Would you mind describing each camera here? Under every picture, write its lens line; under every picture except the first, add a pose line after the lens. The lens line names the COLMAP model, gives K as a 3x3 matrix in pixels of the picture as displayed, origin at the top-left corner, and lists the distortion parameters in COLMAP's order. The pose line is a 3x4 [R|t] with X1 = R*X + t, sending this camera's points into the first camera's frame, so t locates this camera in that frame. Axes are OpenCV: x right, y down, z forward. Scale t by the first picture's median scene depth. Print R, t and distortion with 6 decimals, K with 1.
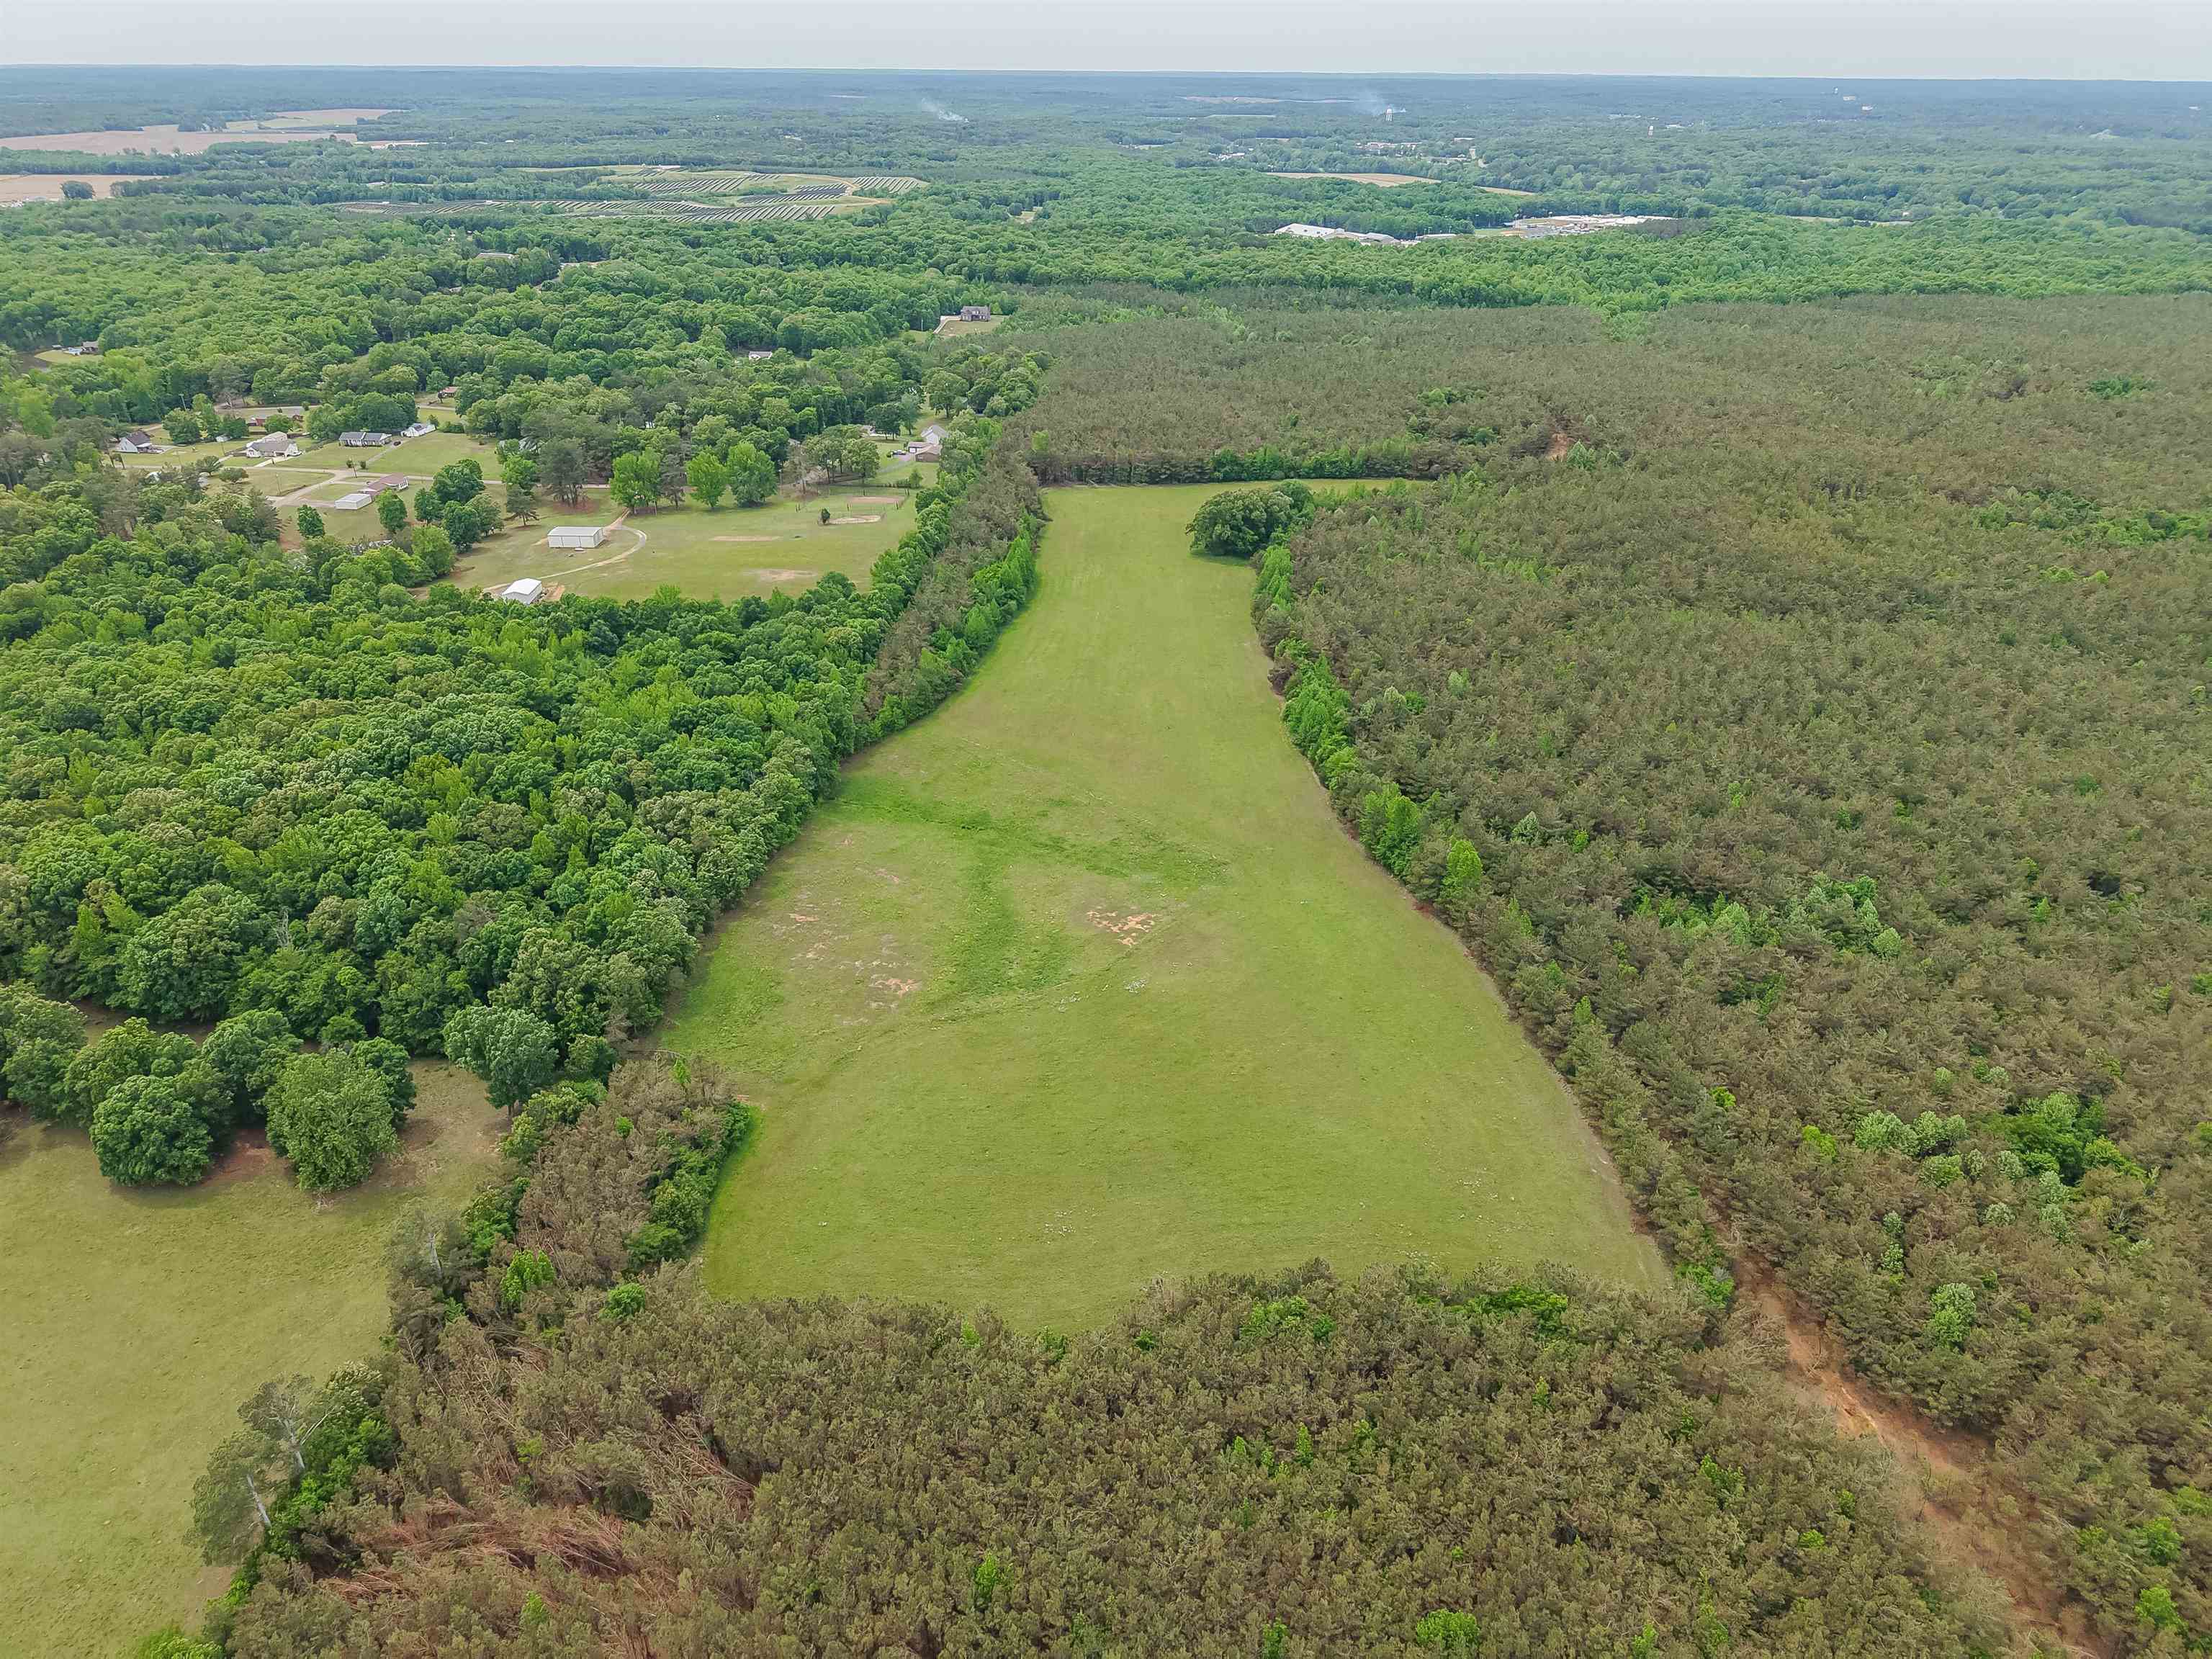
lens RADIAL K [[1489.1, 0, 1107.4], [0, 1489.1, 821.4], [0, 0, 1]] dist [0.017679, -0.017540]
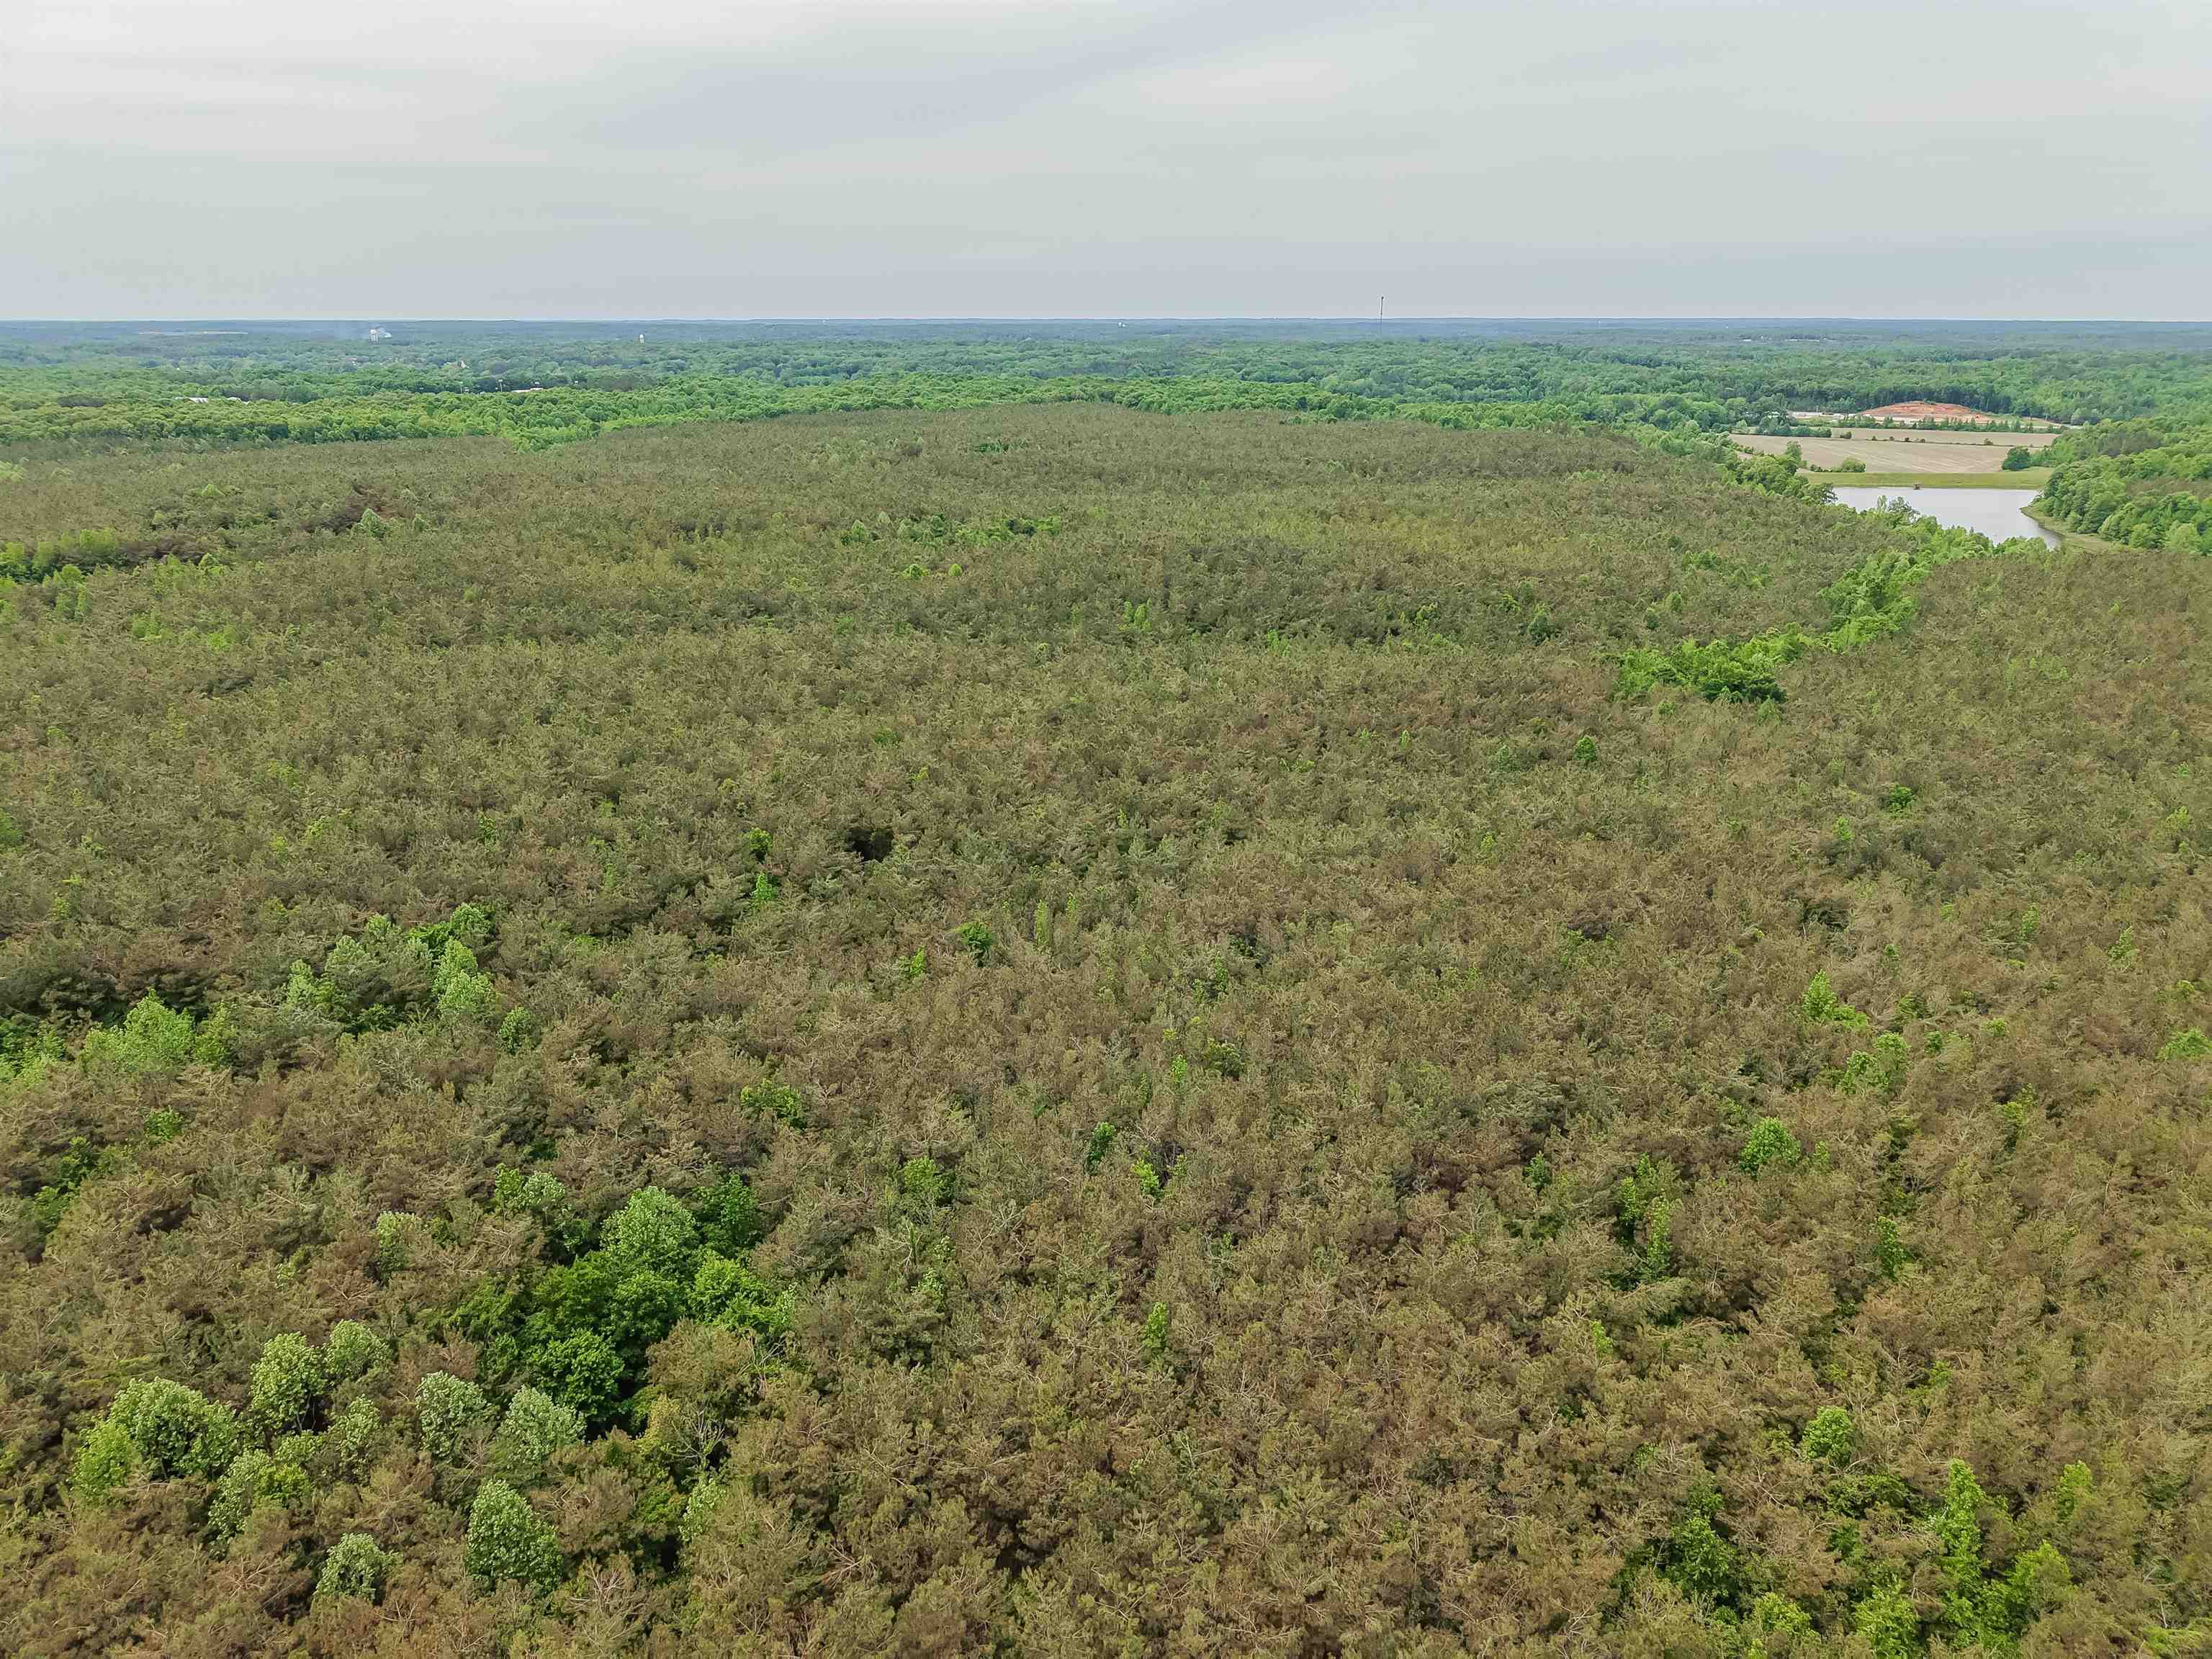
lens RADIAL K [[1489.1, 0, 1116.1], [0, 1489.1, 827.8], [0, 0, 1]] dist [0.017679, -0.017540]
pose [[0.830698, -0.188288, 0.523917, 0.108197], [0.257280, 0.964388, -0.061343, 0.027928], [-0.493709, 0.185751, 0.849558, 0.098182]]
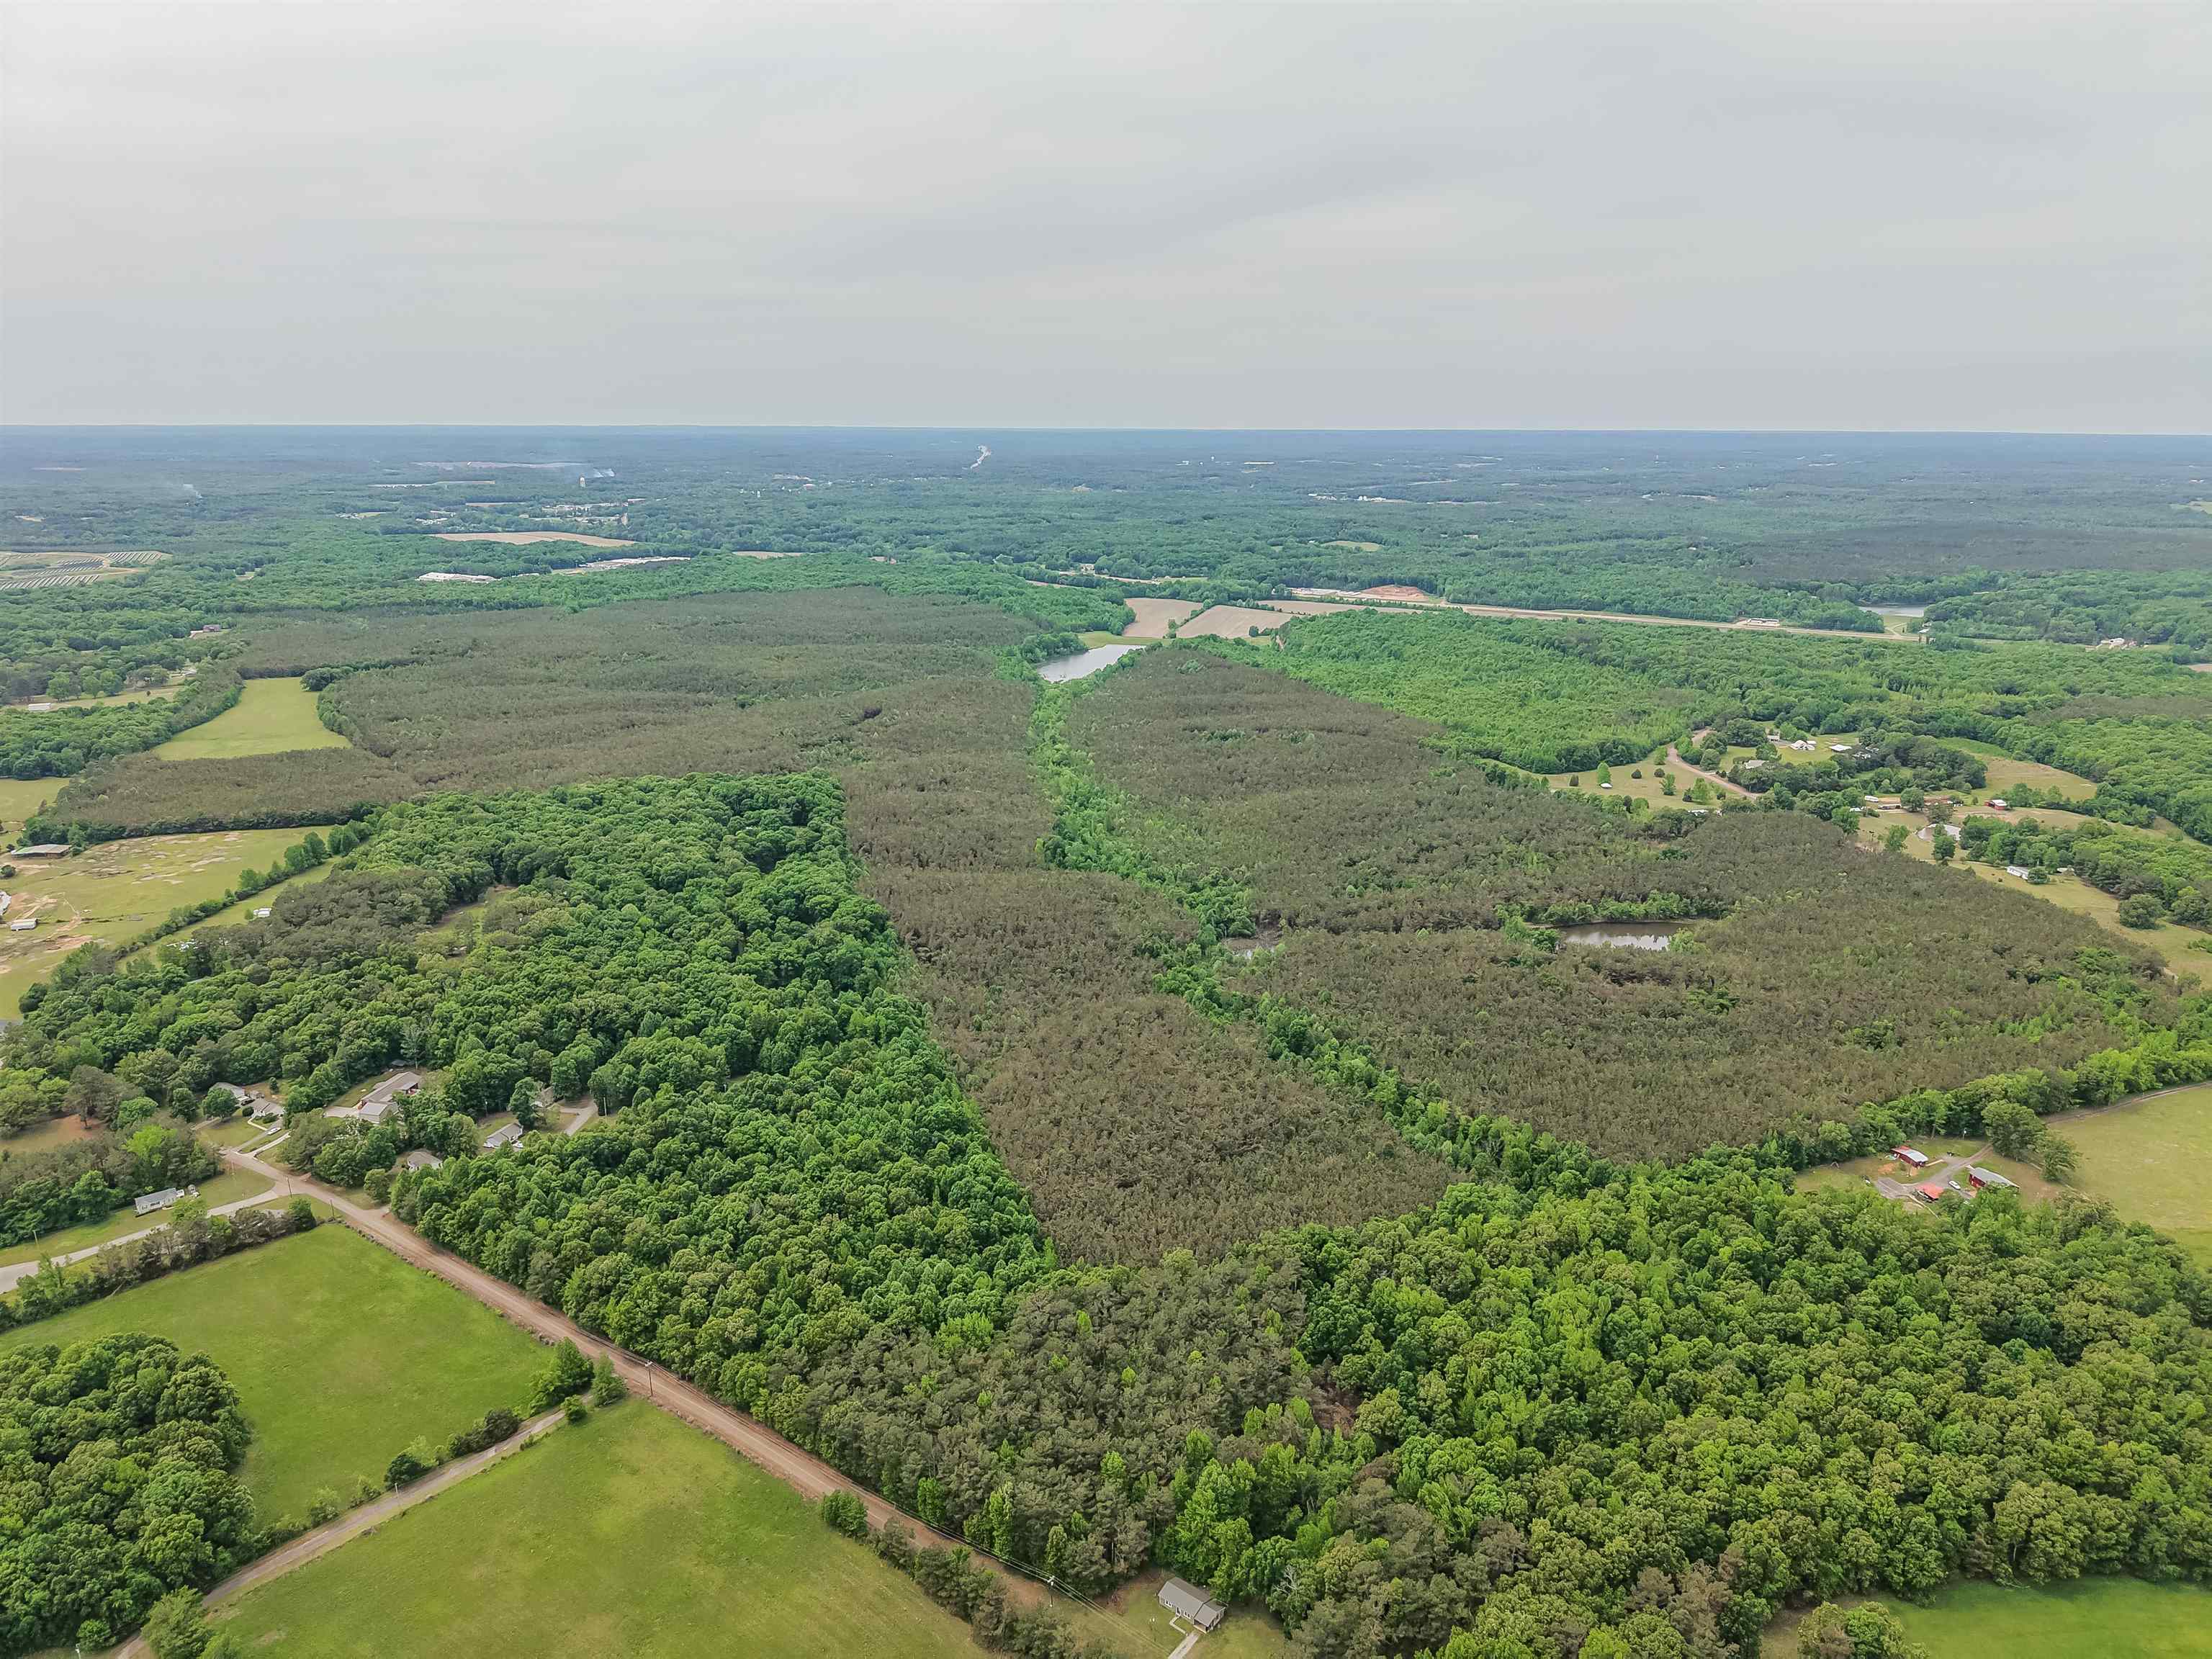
lens RADIAL K [[1489.1, 0, 1107.4], [0, 1489.1, 829.9], [0, 0, 1]] dist [0.017679, -0.017540]
pose [[0.901356, -0.120396, 0.416006, 0.105185], [0.199319, 0.968125, -0.151679, 0.383491], [-0.384485, 0.219635, 0.896623, -0.984629]]
